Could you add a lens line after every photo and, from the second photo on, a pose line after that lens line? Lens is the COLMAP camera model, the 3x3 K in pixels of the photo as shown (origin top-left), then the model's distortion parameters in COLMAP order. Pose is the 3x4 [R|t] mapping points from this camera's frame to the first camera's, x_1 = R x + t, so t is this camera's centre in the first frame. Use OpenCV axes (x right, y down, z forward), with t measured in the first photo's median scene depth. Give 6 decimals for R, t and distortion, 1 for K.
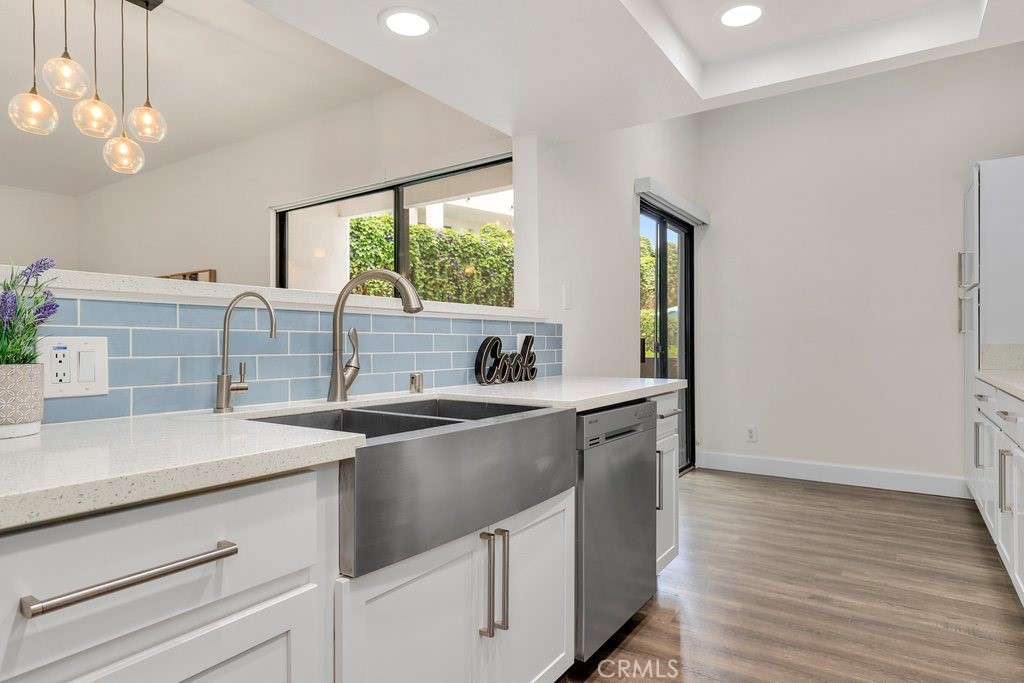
lens RADIAL K [[558.6, 0, 516.8], [0, 558.6, 343.2], [0, 0, 1]] dist [-0.000623, -0.000575]
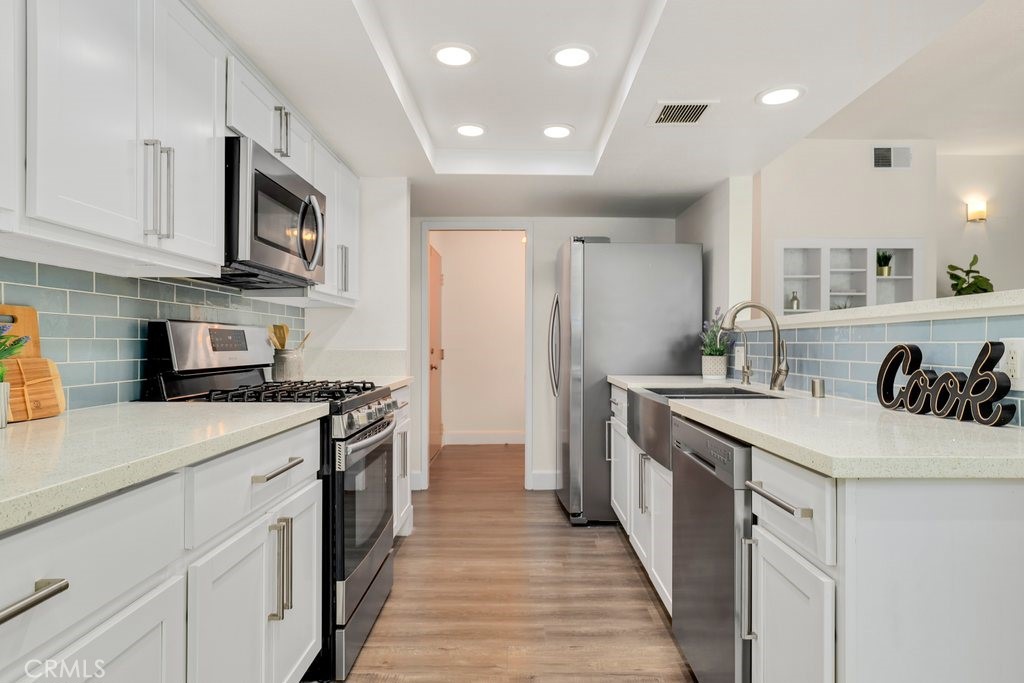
lens RADIAL K [[591.6, 0, 512.0], [0, 591.6, 341.5], [0, 0, 1]] dist [-0.004154, -0.000693]
pose [[-0.833457, -0.004634, -0.552565, 0.794901], [-0.004685, 0.999988, -0.001320, -0.012744], [0.552564, 0.001488, -0.833469, 1.356743]]
